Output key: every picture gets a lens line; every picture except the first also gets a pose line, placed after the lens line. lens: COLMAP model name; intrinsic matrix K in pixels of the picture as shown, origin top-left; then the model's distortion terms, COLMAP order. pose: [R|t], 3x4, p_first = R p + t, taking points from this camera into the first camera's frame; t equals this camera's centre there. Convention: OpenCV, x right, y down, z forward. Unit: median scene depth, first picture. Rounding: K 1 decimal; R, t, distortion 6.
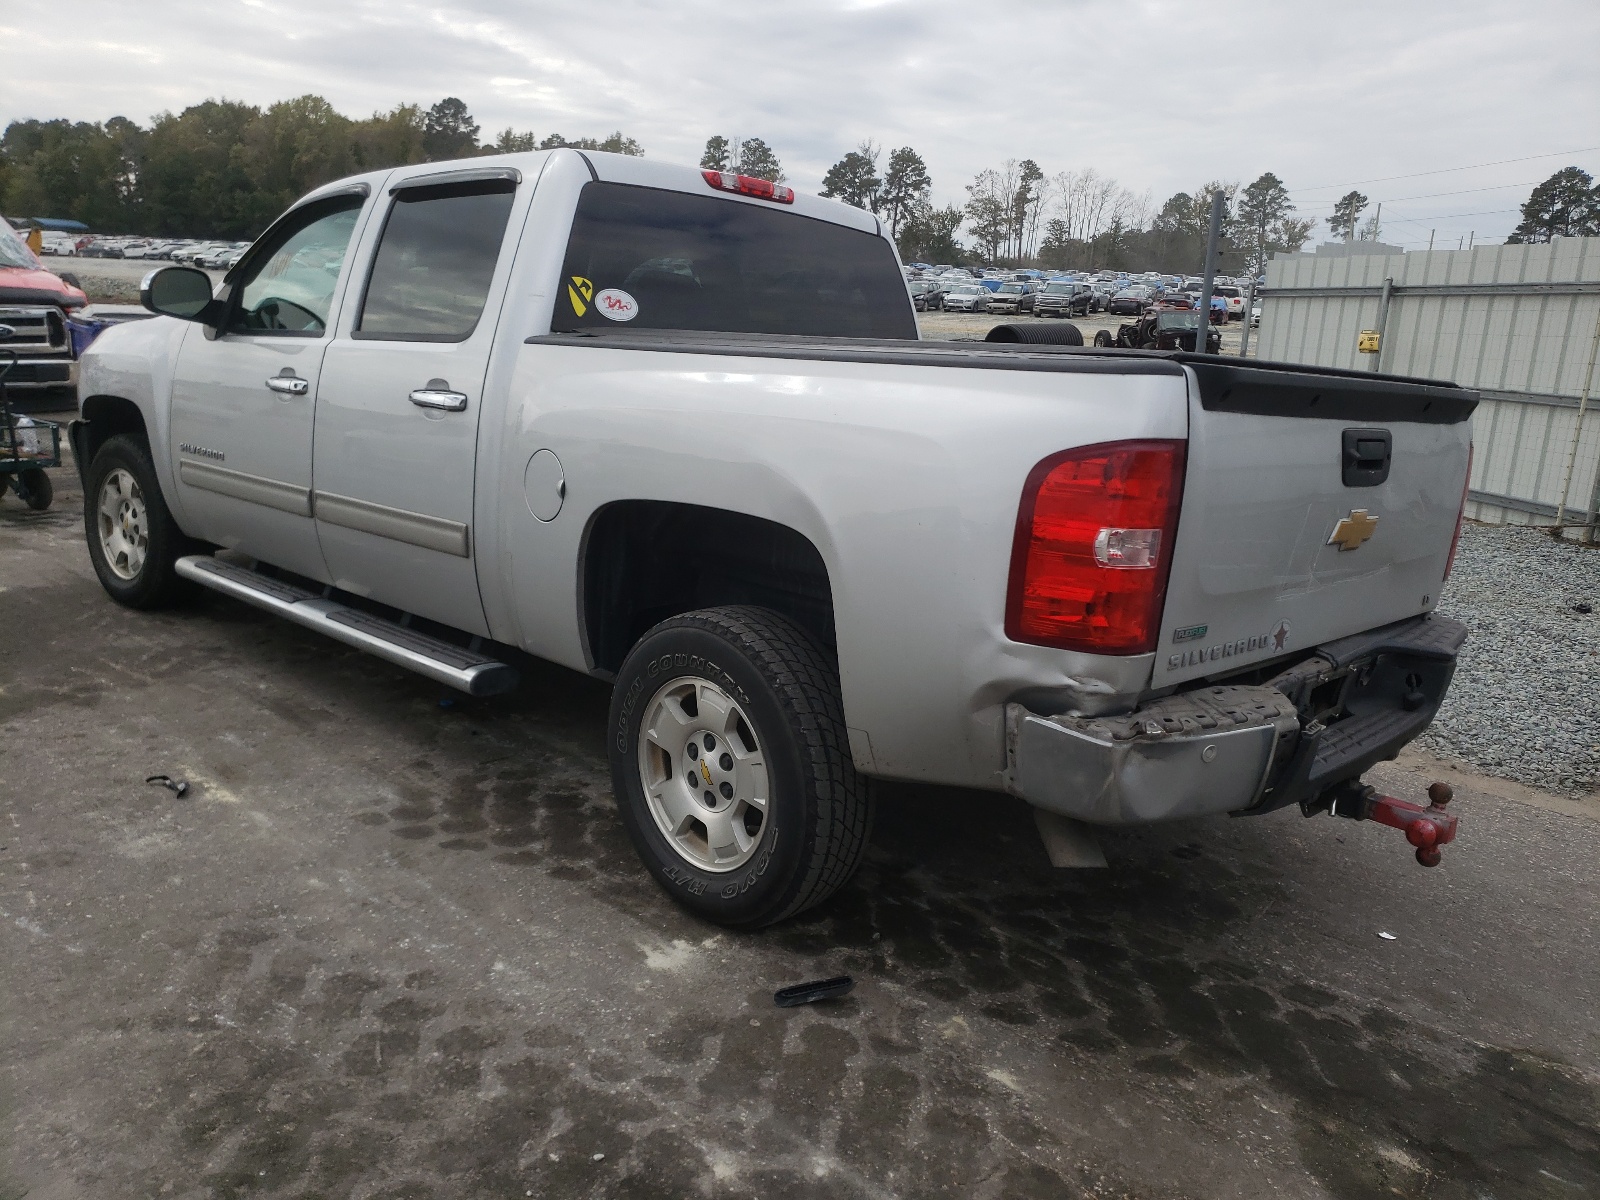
lens RADIAL K [[1228.4, 0, 800.0], [0, 1228.4, 600.0], [0, 0, 1]] dist [0.000524, 0.004874]
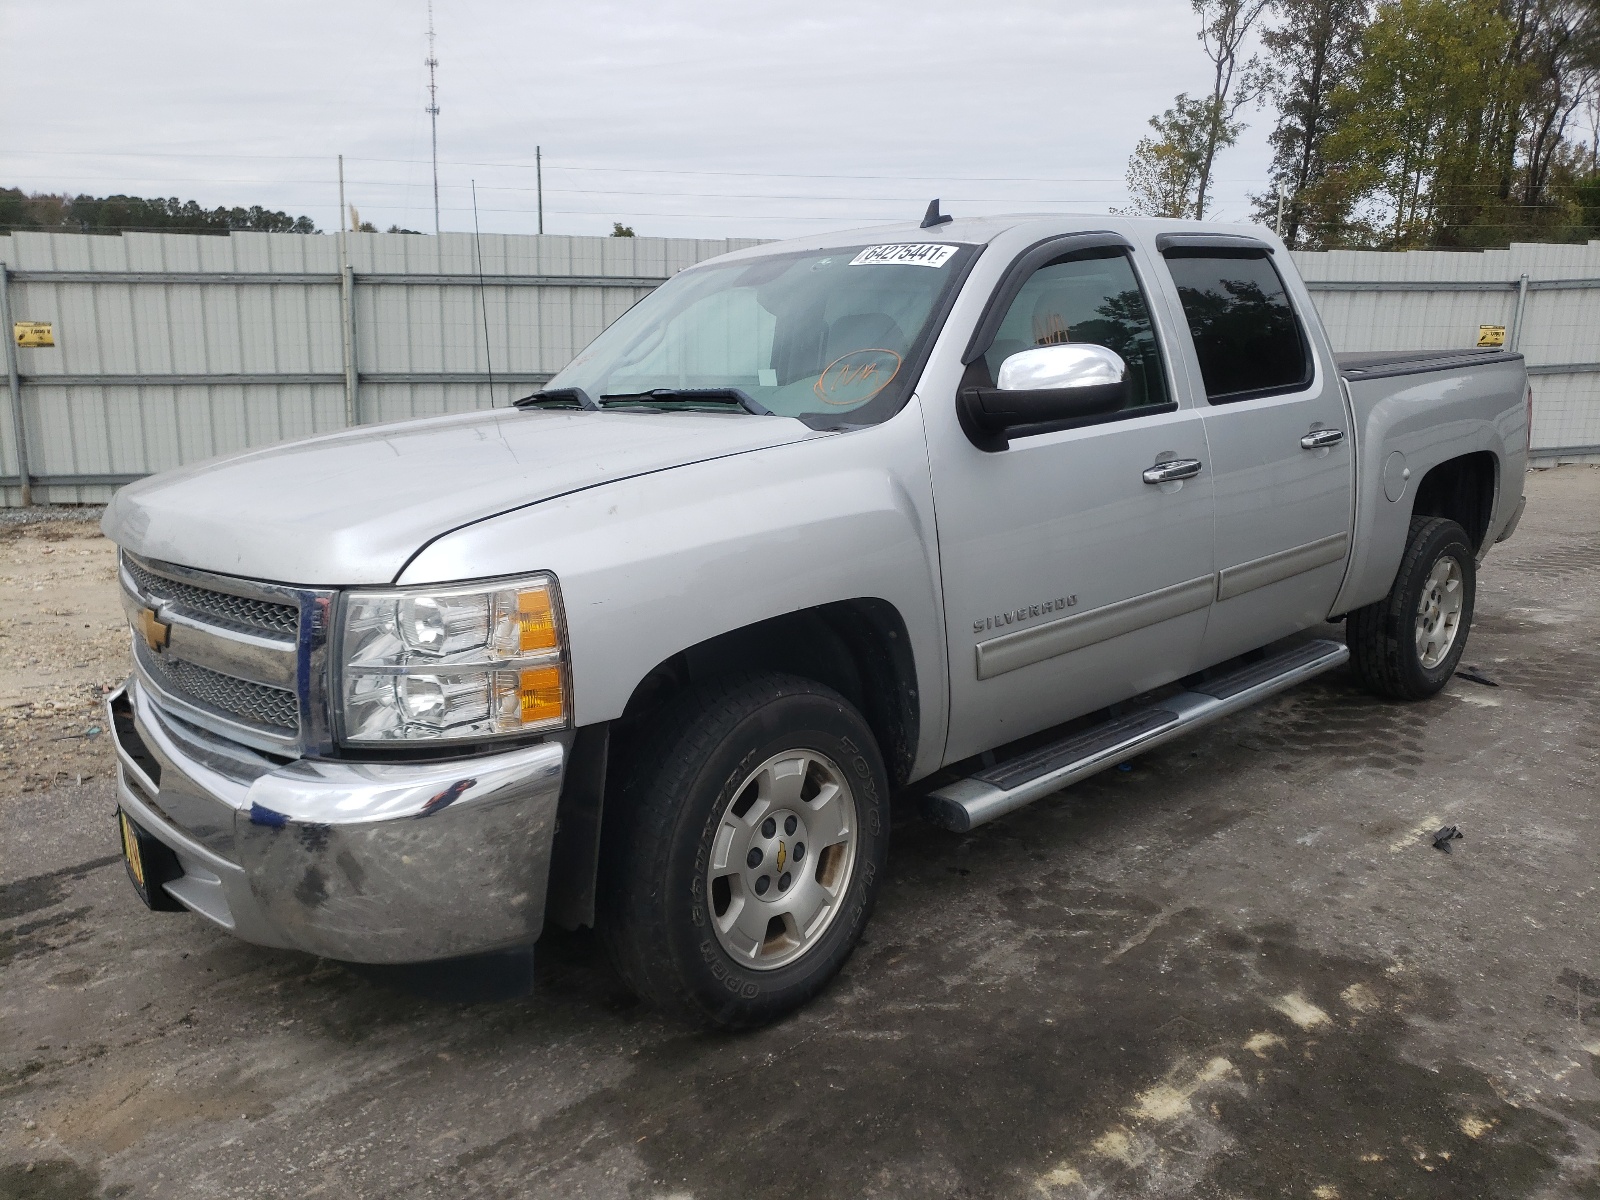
lens RADIAL K [[1303.6, 0, 800.0], [0, 1303.6, 600.0], [0, 0, 1]] dist [-0.002340, 0.057684]
pose [[0.054354, -0.264062, 0.962973, -1.486569], [0.240791, 0.939404, 0.244008, -0.417788], [-0.969054, 0.218613, 0.114644, 1.308563]]
